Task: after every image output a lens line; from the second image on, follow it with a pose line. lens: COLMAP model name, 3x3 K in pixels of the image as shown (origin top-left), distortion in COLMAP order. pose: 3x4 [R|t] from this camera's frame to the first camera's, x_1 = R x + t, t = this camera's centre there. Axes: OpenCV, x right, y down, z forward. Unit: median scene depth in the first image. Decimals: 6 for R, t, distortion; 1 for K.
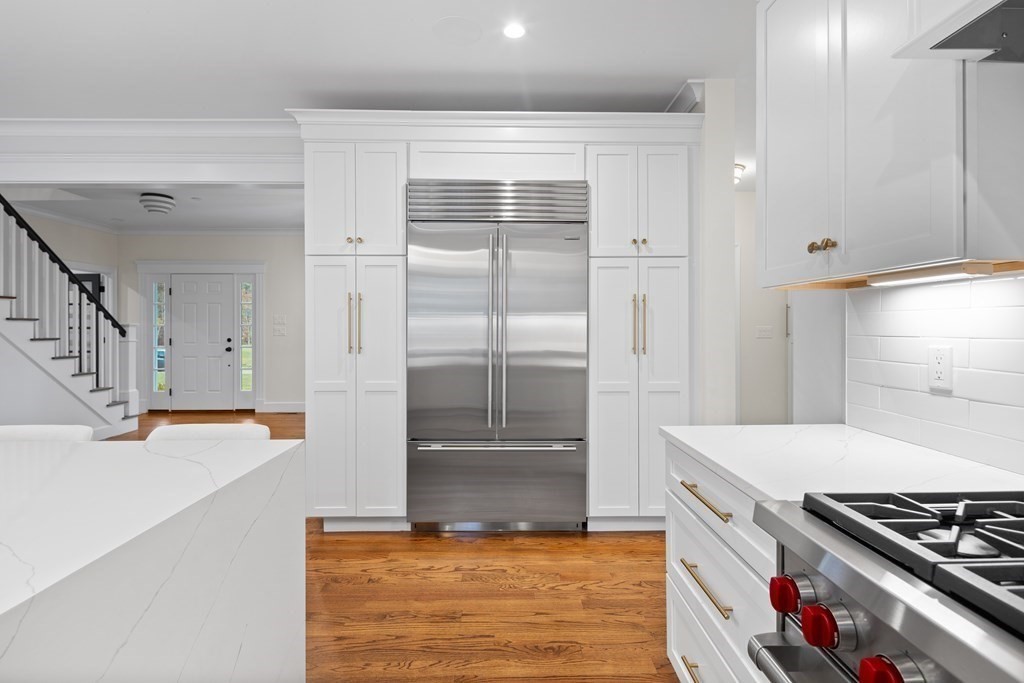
lens RADIAL K [[509.0, 0, 512.6], [0, 509.0, 320.0], [0, 0, 1]] dist [0.001069, -0.001210]
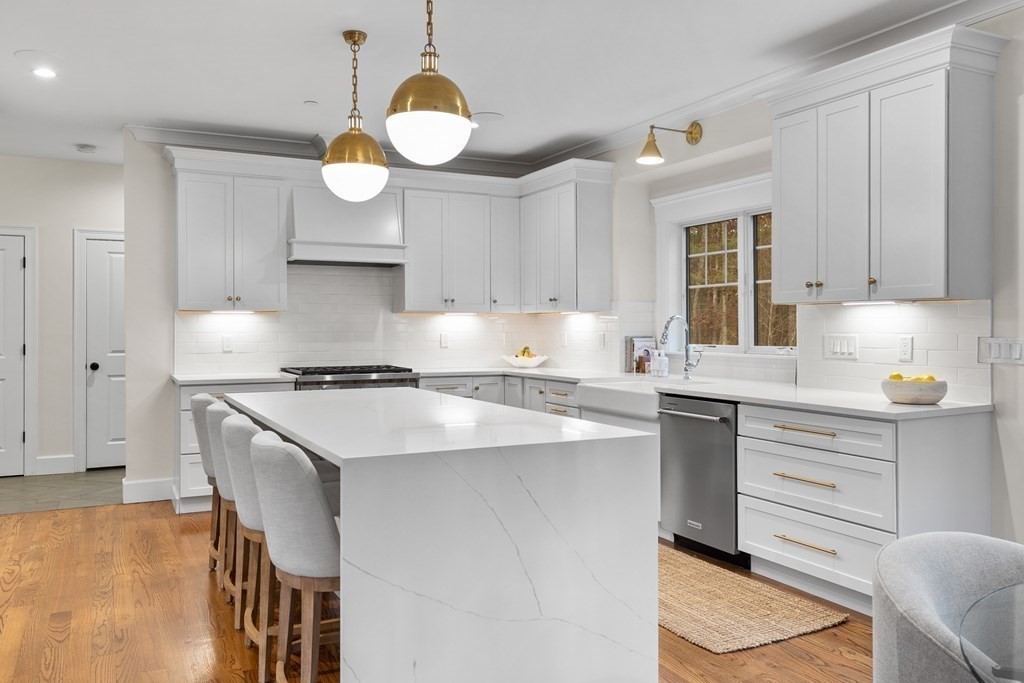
lens RADIAL K [[810.1, 0, 512.0], [0, 810.1, 341.5], [0, 0, 1]] dist [0.002652, -0.002993]
pose [[-0.434207, -0.013516, 0.900712, -1.758436], [-0.009555, 0.999900, 0.010398, 0.011658], [-0.900762, -0.004092, -0.434293, 0.707680]]
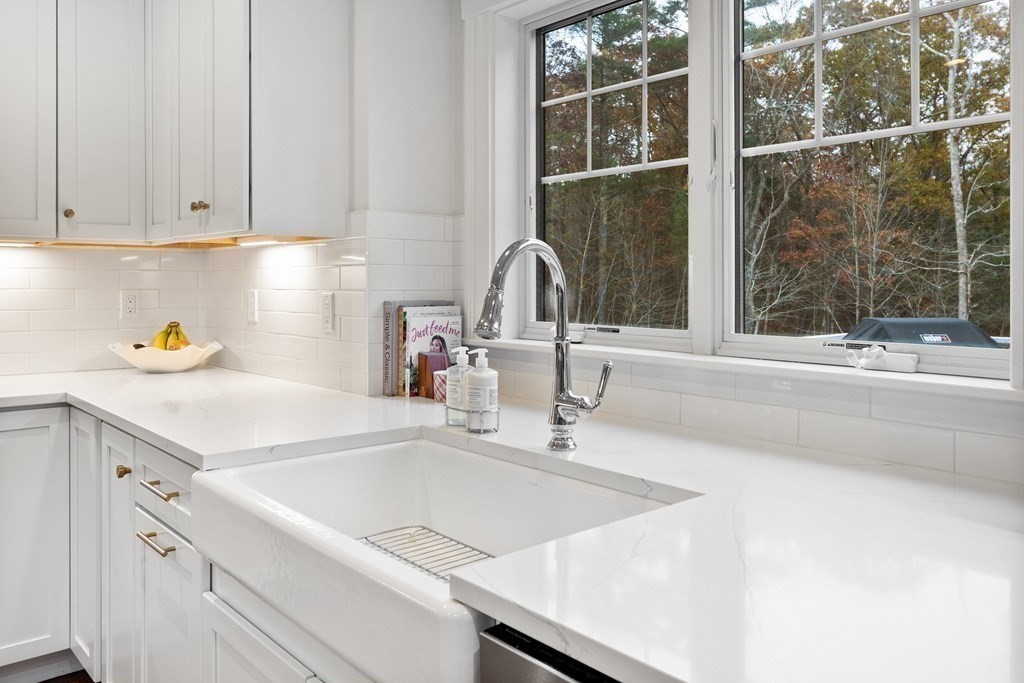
lens RADIAL K [[806.5, 0, 515.3], [0, 806.5, 279.1], [0, 0, 1]] dist [0.004952, -0.001407]
pose [[-0.635098, 0.000150, 0.772432, -0.725338], [-0.011243, 0.999892, -0.009438, 0.000956], [-0.772350, -0.014679, -0.635027, -0.039688]]
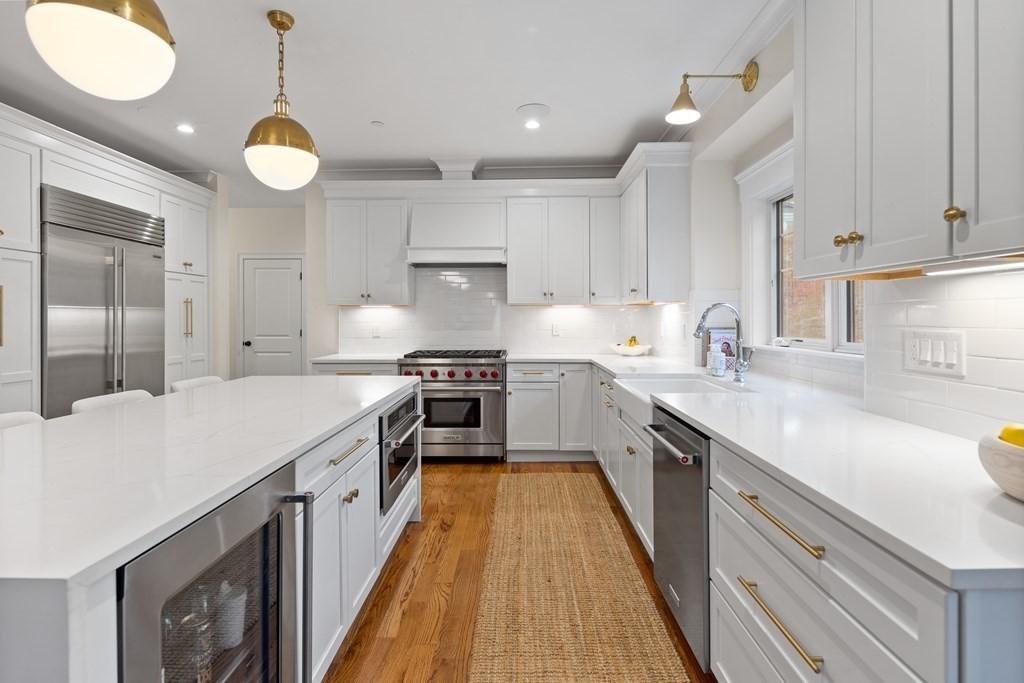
lens RADIAL K [[503.3, 0, 510.5], [0, 503.3, 323.6], [0, 0, 1]] dist [0.001538, -0.000651]
pose [[0.041566, -0.008885, 0.999096, -1.236329], [-0.009875, 0.999908, 0.009303, 0.001877], [-0.999087, -0.010252, 0.041475, -0.040749]]
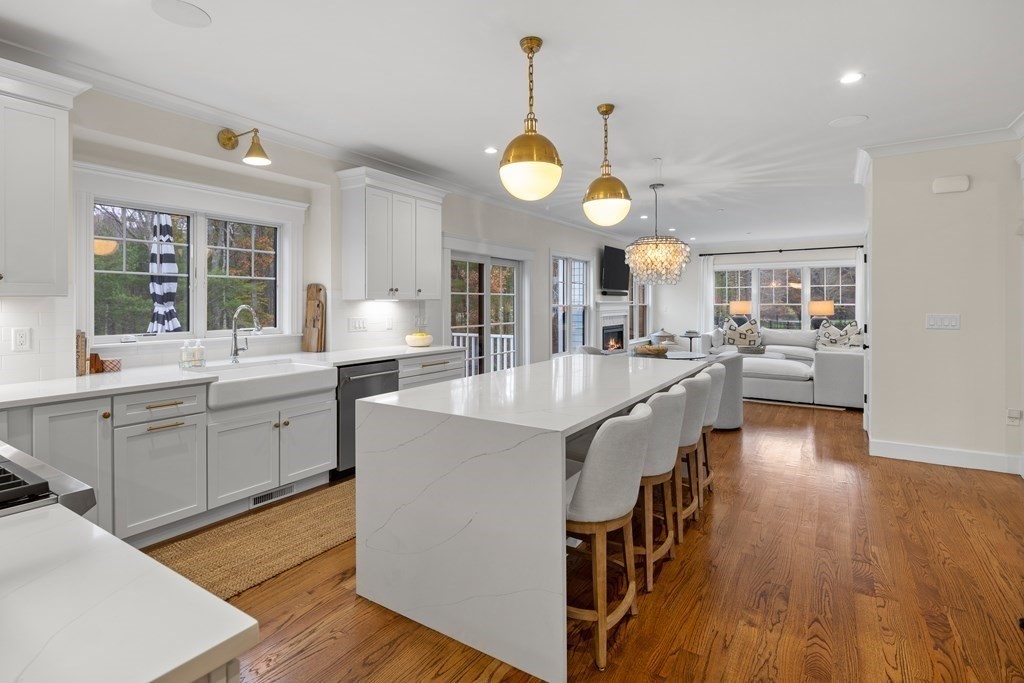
lens RADIAL K [[502.1, 0, 510.5], [0, 502.1, 307.6], [0, 0, 1]] dist [-0.001687, -0.000501]
pose [[-0.557233, 0.006235, -0.830332, 0.307396], [0.011573, 0.999933, -0.000258, -0.014991], [0.830275, -0.009753, -0.557268, 0.818154]]
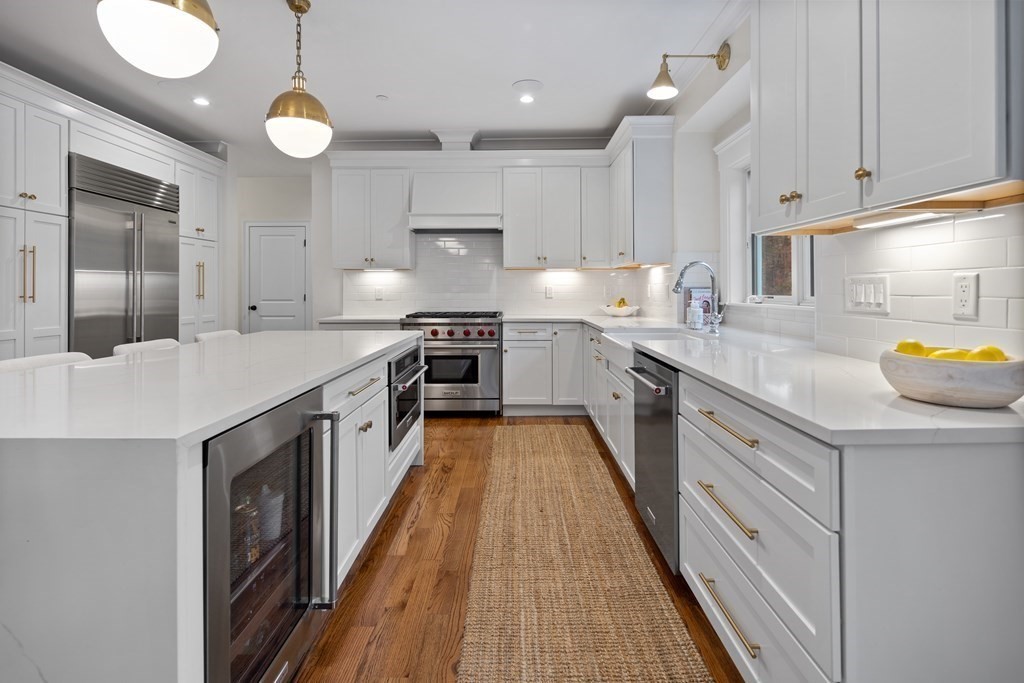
lens RADIAL K [[499.9, 0, 511.8], [0, 499.9, 291.9], [0, 0, 1]] dist [0.000516, 0.000026]
pose [[0.030803, -0.002780, 0.999522, -1.315760], [-0.009652, 0.999949, 0.003079, 0.029828], [-0.999479, -0.009742, 0.030774, -0.044112]]
